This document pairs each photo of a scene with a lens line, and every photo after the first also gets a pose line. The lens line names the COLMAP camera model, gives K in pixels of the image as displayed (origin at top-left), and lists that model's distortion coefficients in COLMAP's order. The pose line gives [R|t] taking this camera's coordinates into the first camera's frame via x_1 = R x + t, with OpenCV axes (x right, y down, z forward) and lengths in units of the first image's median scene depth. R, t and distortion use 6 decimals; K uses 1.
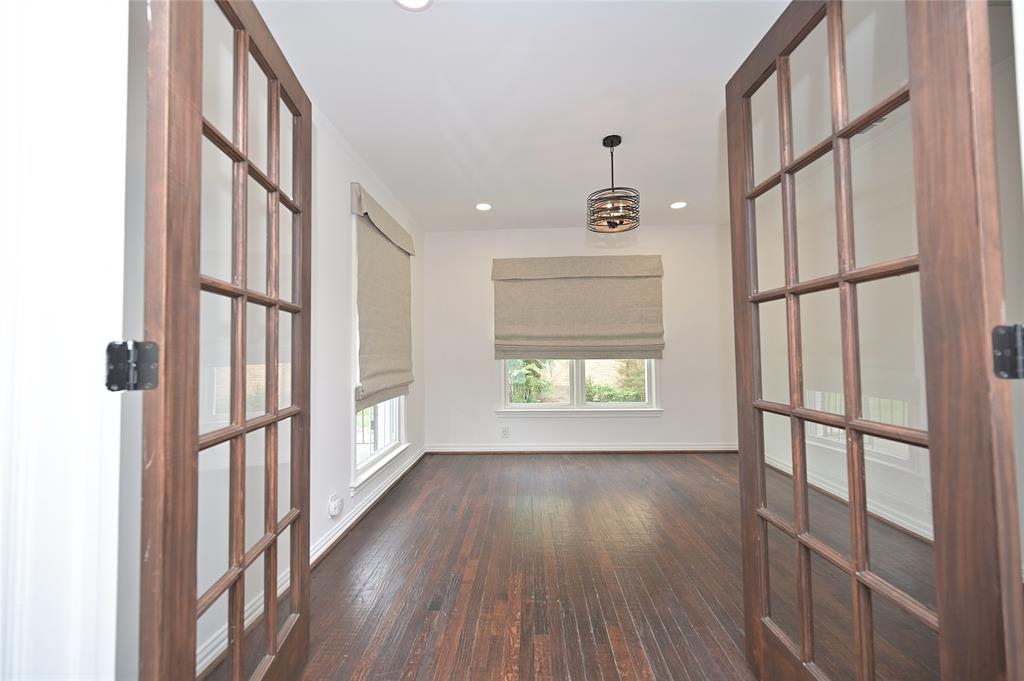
lens RADIAL K [[402.3, 0, 512.0], [0, 402.3, 340.5], [0, 0, 1]] dist [-0.001432, -0.000178]
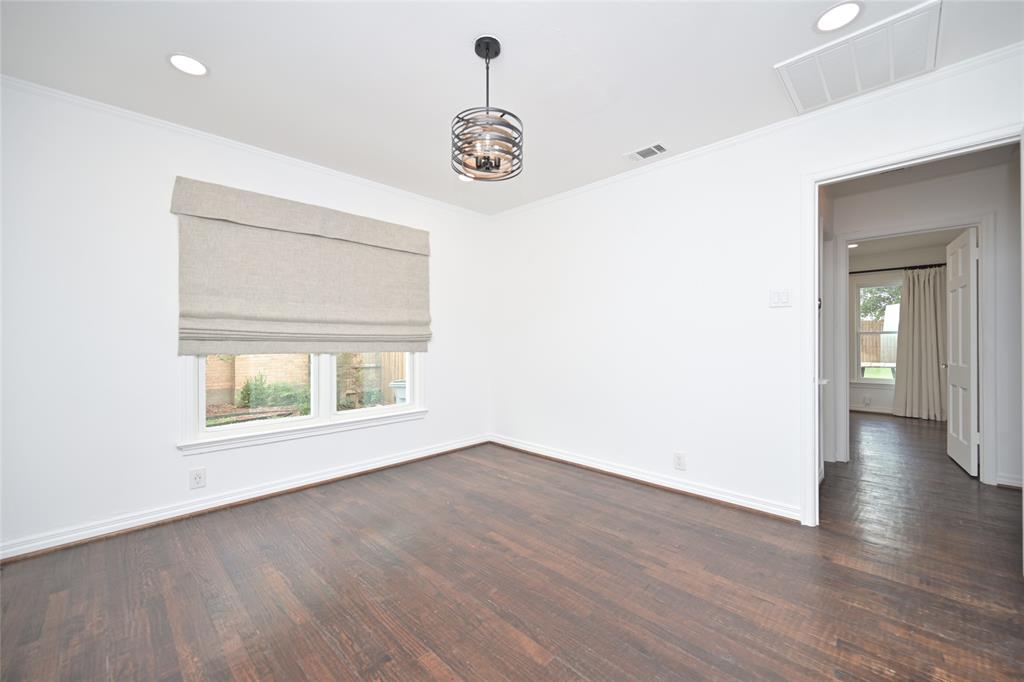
lens RADIAL K [[402.3, 0, 512.0], [0, 402.3, 341.0], [0, 0, 1]] dist [-0.001432, -0.000178]
pose [[0.671639, 0.010631, 0.740802, -0.148733], [-0.026004, 0.999619, 0.009231, 0.010275], [-0.740422, -0.025464, 0.671660, 0.281669]]
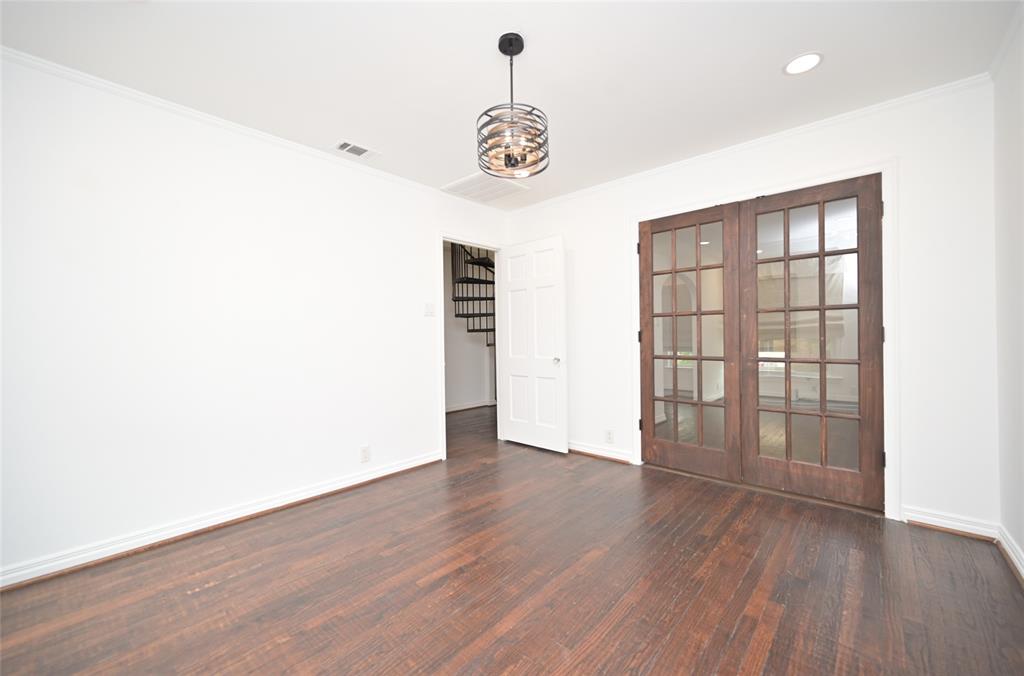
lens RADIAL K [[404.0, 0, 512.0], [0, 404.0, 338.0], [0, 0, 1]] dist [-0.000063, 0.000180]
pose [[-0.770225, 0.023986, 0.637321, -0.119825], [0.008625, 0.999593, -0.027196, 0.027281], [-0.637714, -0.015450, -0.770119, 0.922733]]
